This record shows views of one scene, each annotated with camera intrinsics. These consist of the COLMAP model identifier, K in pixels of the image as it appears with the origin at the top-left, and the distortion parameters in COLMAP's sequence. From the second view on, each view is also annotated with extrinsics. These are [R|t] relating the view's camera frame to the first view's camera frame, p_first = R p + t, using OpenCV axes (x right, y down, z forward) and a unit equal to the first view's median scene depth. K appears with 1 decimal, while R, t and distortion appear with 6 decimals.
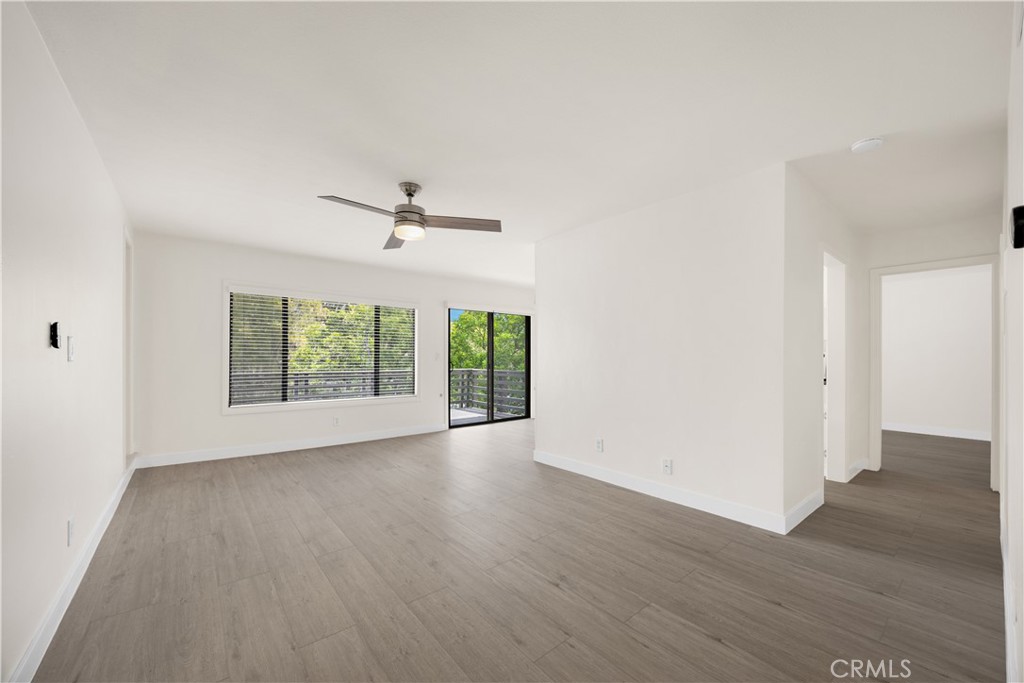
lens RADIAL K [[406.6, 0, 516.9], [0, 406.6, 354.7], [0, 0, 1]] dist [0.010001, -0.000730]
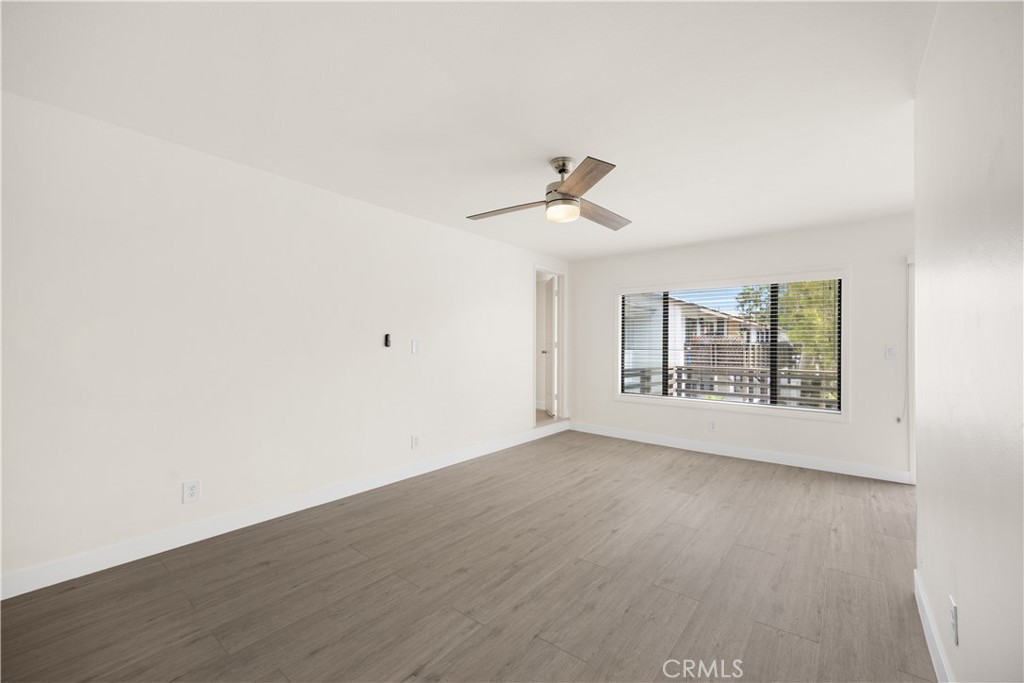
lens RADIAL K [[406.6, 0, 504.9], [0, 406.6, 352.0], [0, 0, 1]] dist [0.010001, -0.000730]
pose [[0.189633, 0.010792, -0.981796, 0.567411], [0.001978, 0.999933, 0.011374, -0.009889], [0.981853, -0.004099, 0.189599, 0.692801]]
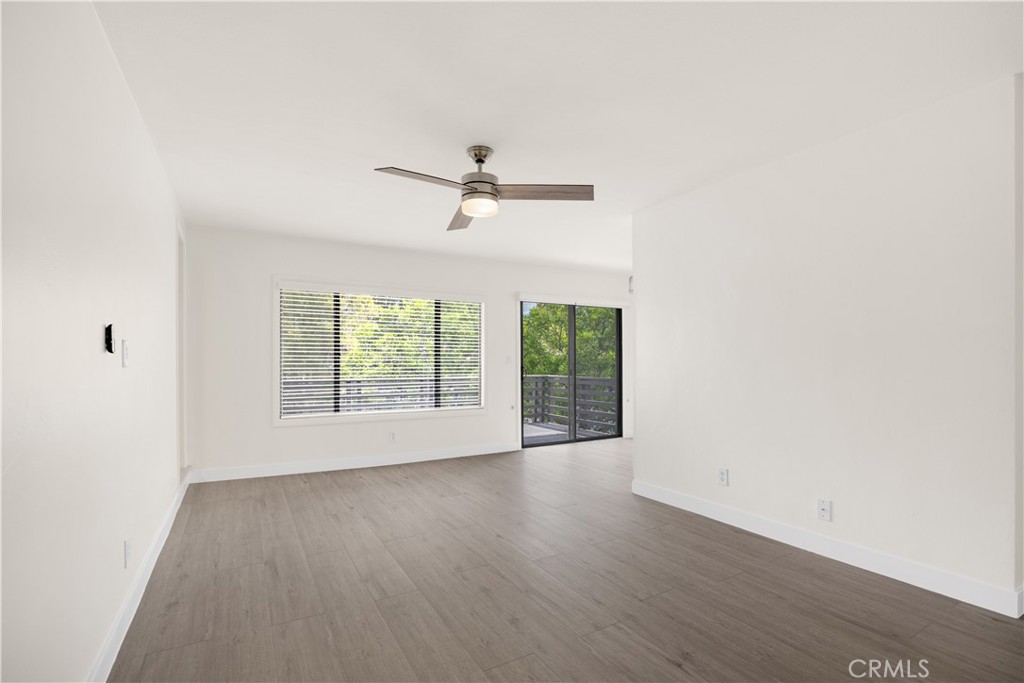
lens RADIAL K [[495.0, 0, 514.2], [0, 495.0, 359.5], [0, 0, 1]] dist [-0.001093, 0.000702]
pose [[0.985750, -0.004279, -0.168165, -0.030057], [0.004884, 0.999983, 0.003183, -0.000001], [0.168148, -0.003959, 0.985754, 0.038500]]
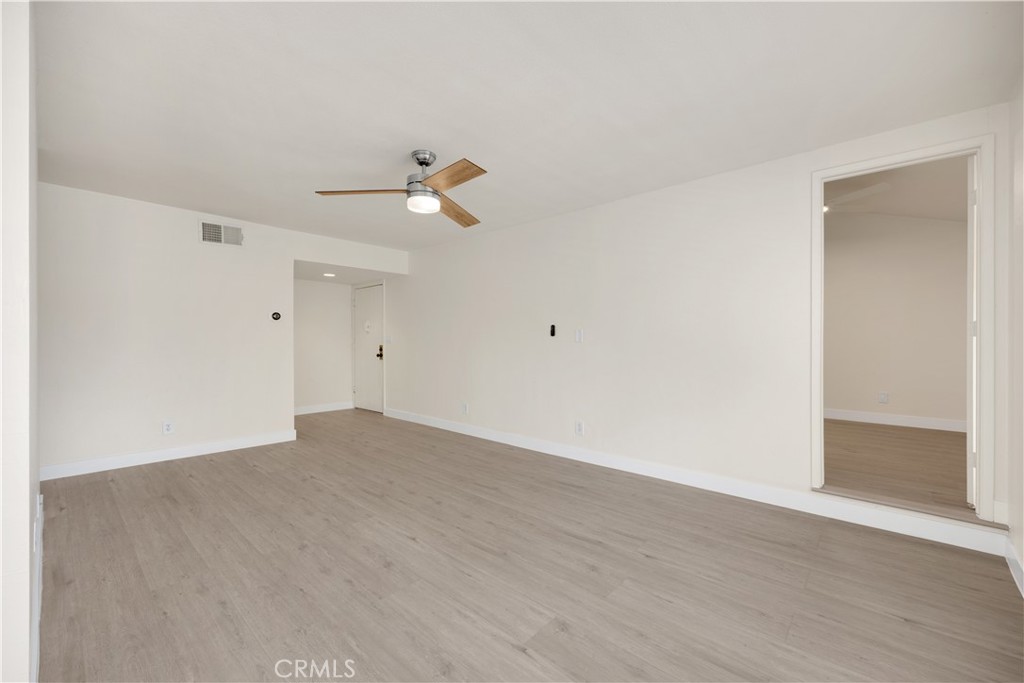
lens RADIAL K [[406.6, 0, 529.3], [0, 406.6, 334.3], [0, 0, 1]] dist [0.010001, -0.000730]
pose [[-0.983429, -0.002202, -0.181281, -0.321496], [0.000681, 0.999874, -0.015845, 0.003539], [0.181293, -0.015706, -0.983304, 1.910530]]
